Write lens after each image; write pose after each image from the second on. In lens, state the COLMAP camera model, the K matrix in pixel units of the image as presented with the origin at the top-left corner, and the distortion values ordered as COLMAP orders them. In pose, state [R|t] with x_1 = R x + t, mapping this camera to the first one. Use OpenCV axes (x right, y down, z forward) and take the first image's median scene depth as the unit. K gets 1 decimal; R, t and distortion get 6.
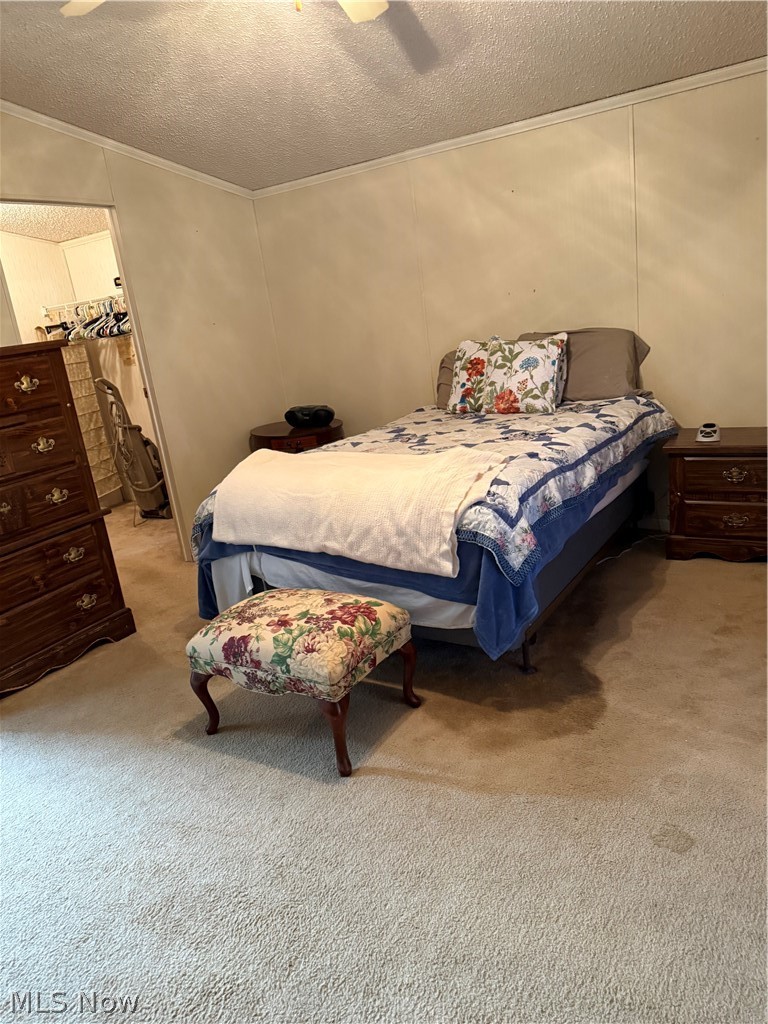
lens RADIAL K [[722.9, 0, 394.6], [0, 722.9, 506.9], [0, 0, 1]] dist [0.040095, -0.047575]
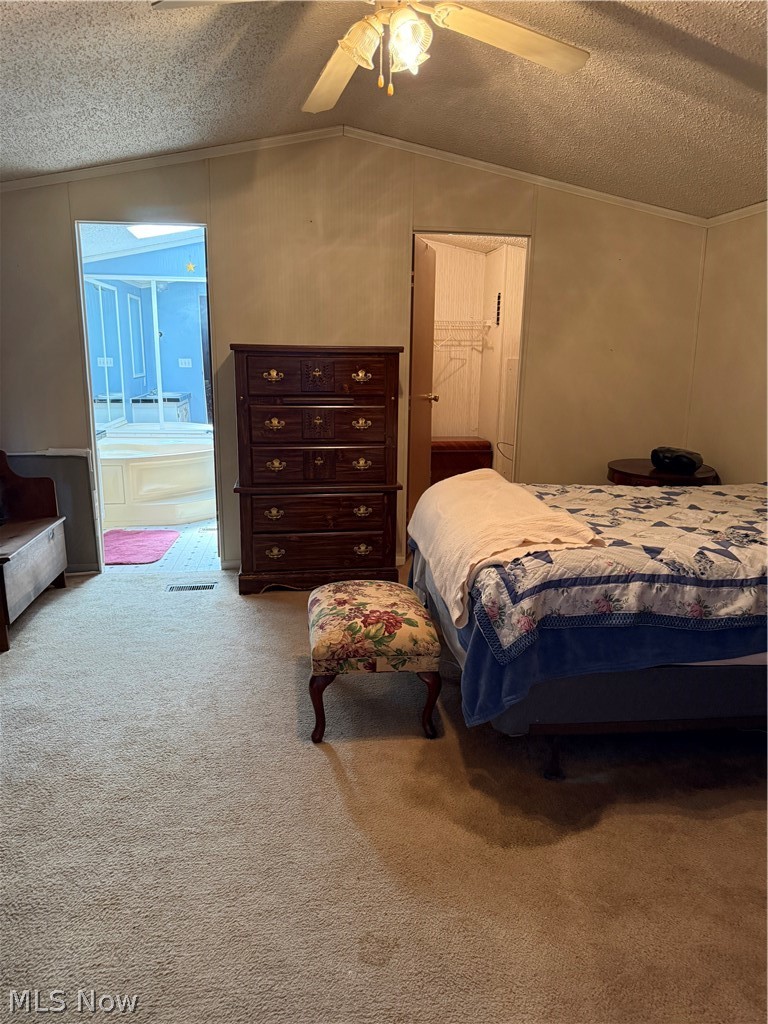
lens RADIAL K [[722.9, 0, 383.9], [0, 722.9, 507.6], [0, 0, 1]] dist [0.040095, -0.047575]
pose [[0.609311, 0.290395, -0.737842, 0.684326], [-0.293323, 0.947063, 0.130511, -0.154506], [0.736683, 0.136904, 0.662236, 0.235434]]
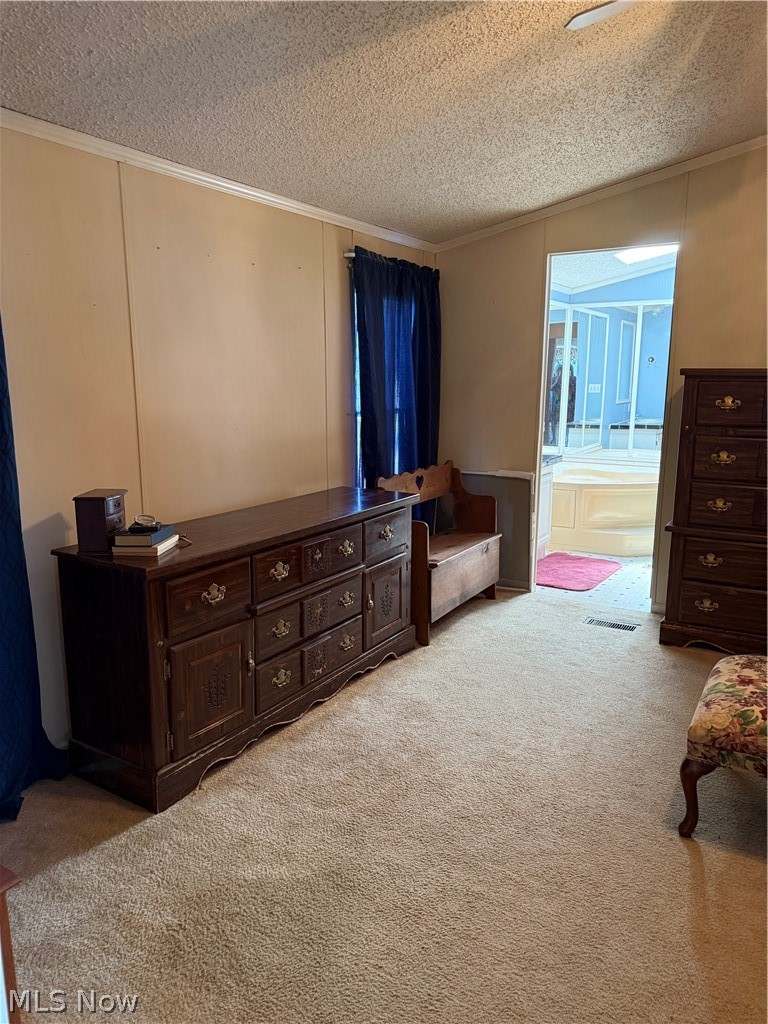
lens RADIAL K [[722.9, 0, 380.4], [0, 722.9, 513.9], [0, 0, 1]] dist [0.040095, -0.047575]
pose [[-0.013764, 0.309385, -0.950837, 0.683248], [-0.266663, 0.915352, 0.301698, -0.201510], [0.963692, 0.257706, 0.069902, 0.382965]]
